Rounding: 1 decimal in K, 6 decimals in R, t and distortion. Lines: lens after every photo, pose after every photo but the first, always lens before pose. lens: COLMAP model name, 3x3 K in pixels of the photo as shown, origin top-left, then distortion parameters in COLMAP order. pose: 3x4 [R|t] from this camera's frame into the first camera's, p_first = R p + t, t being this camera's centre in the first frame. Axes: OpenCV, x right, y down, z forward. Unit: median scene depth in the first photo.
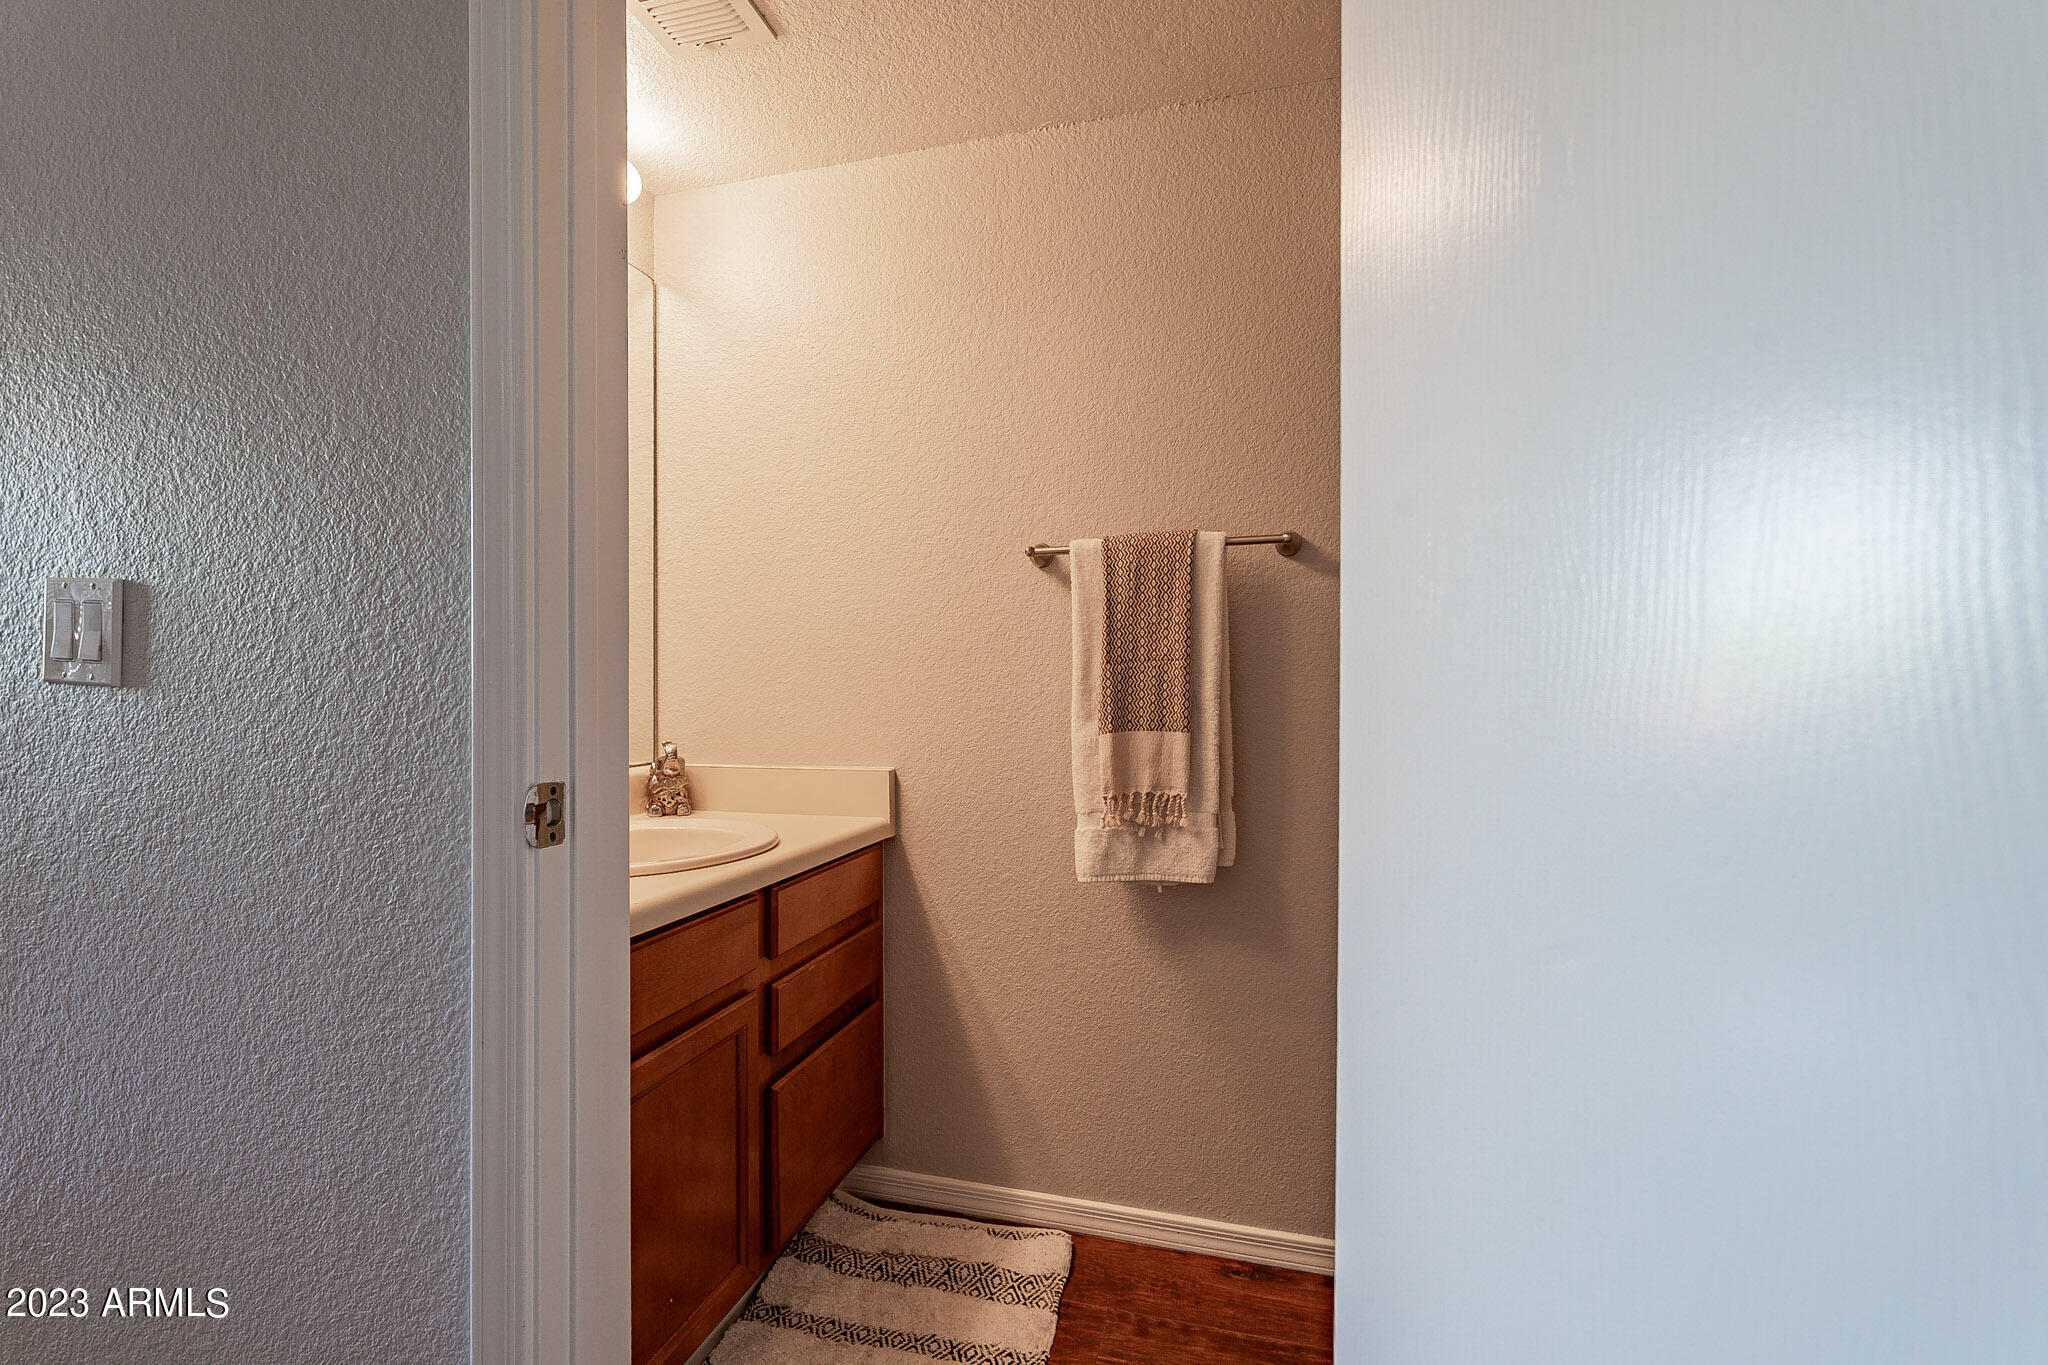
lens RADIAL K [[910.1, 0, 1013.5], [0, 910.1, 688.1], [0, 0, 1]] dist [0.000243, -0.000160]
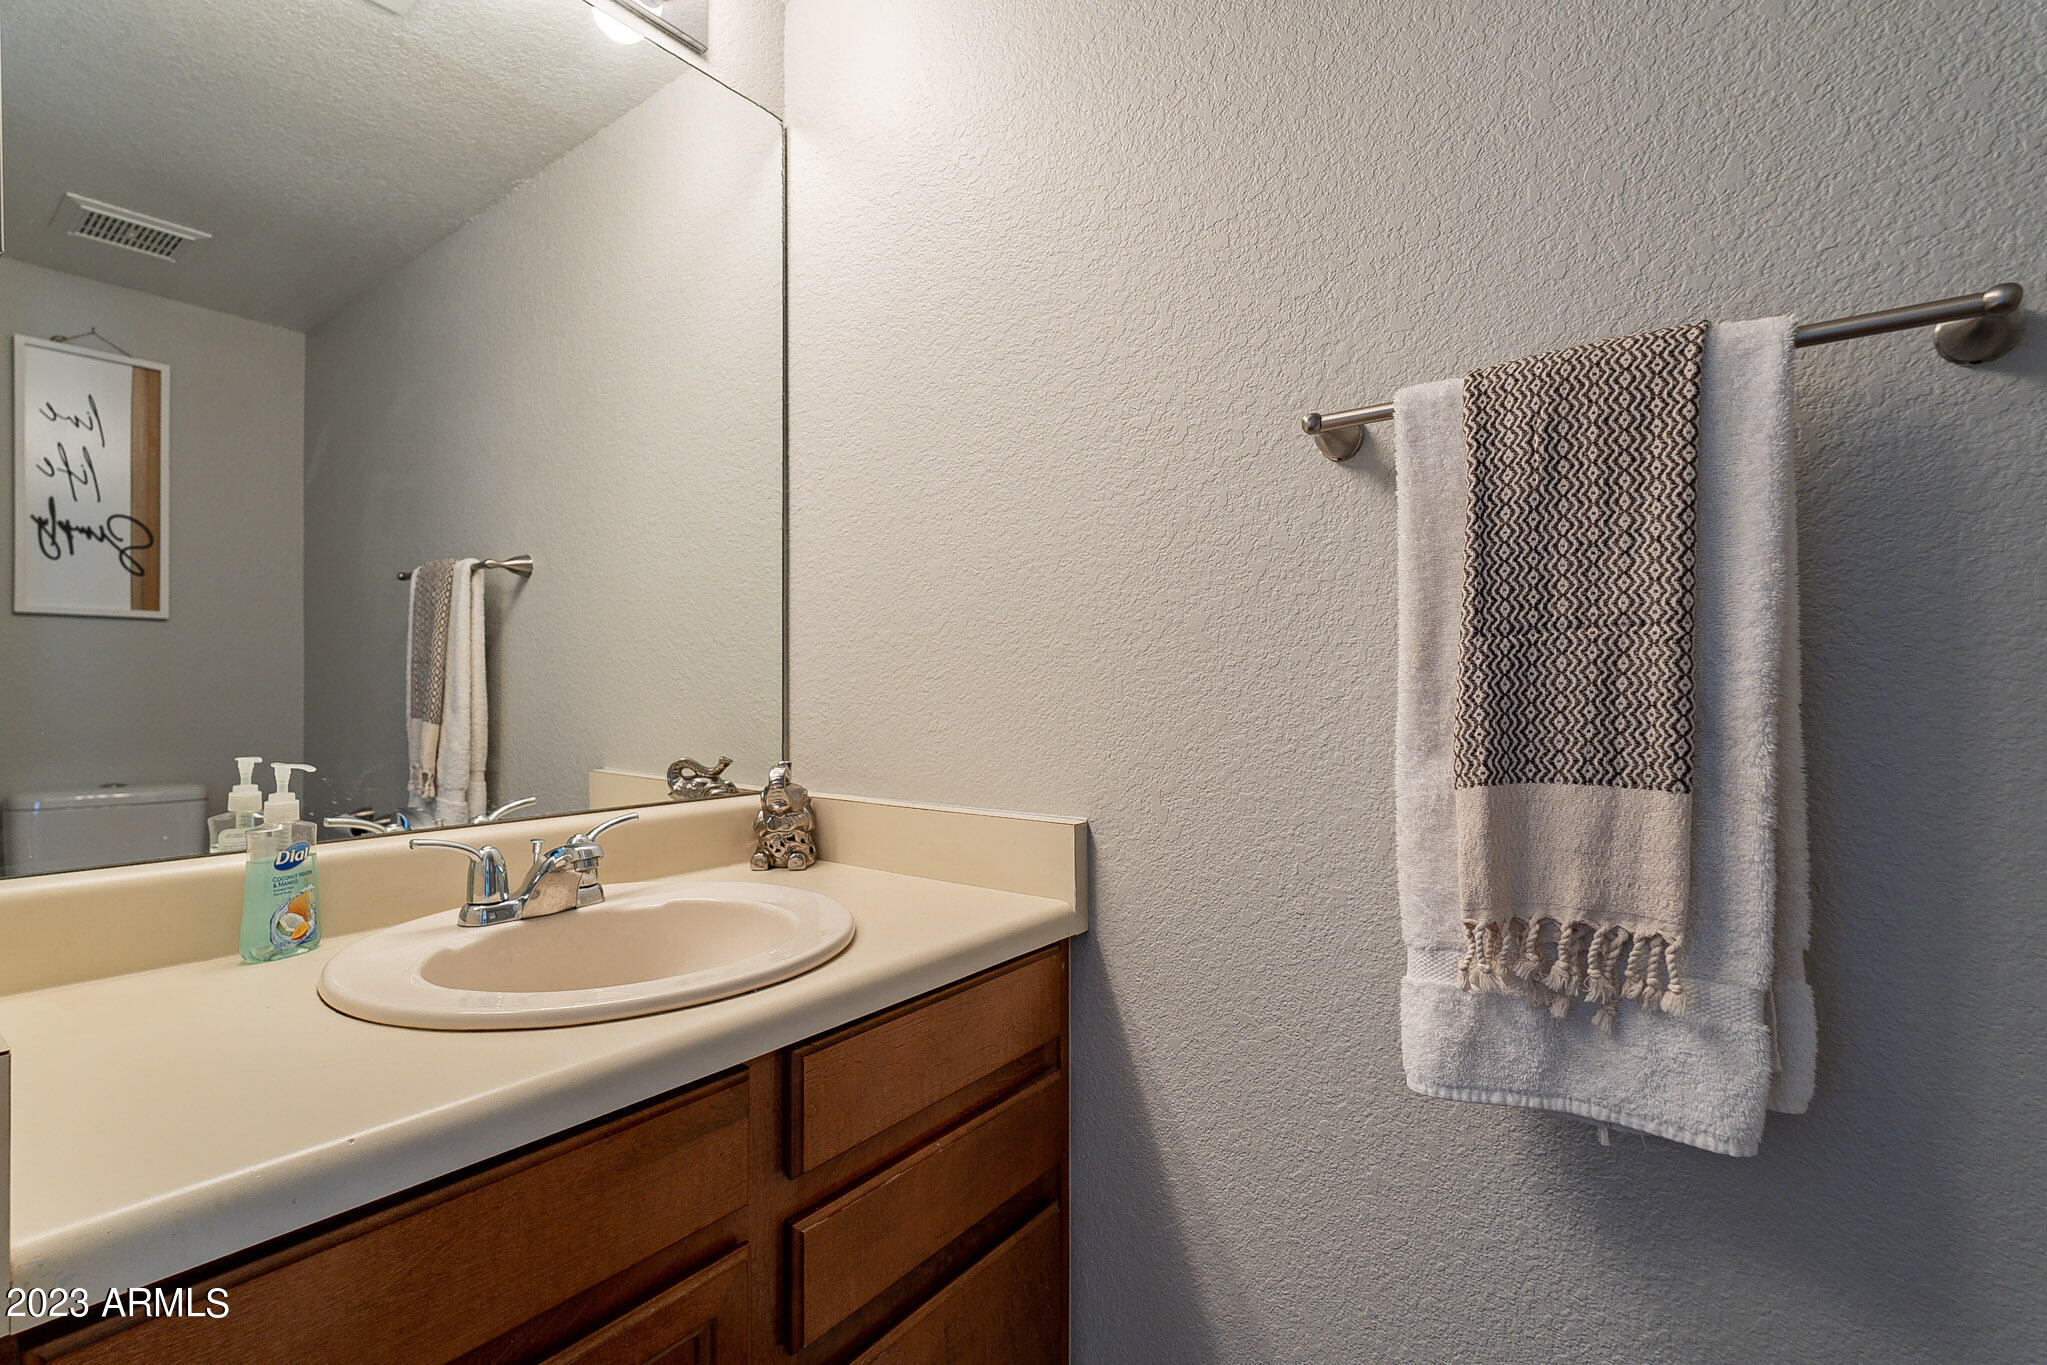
lens RADIAL K [[908.2, 0, 1024.1], [0, 908.2, 689.4], [0, 0, 1]] dist [-0.000131, 0.000233]
pose [[0.931505, 0.003815, -0.363708, 0.056870], [-0.002939, 0.999991, 0.002962, -0.000215], [0.363717, -0.001691, 0.931508, 0.484438]]
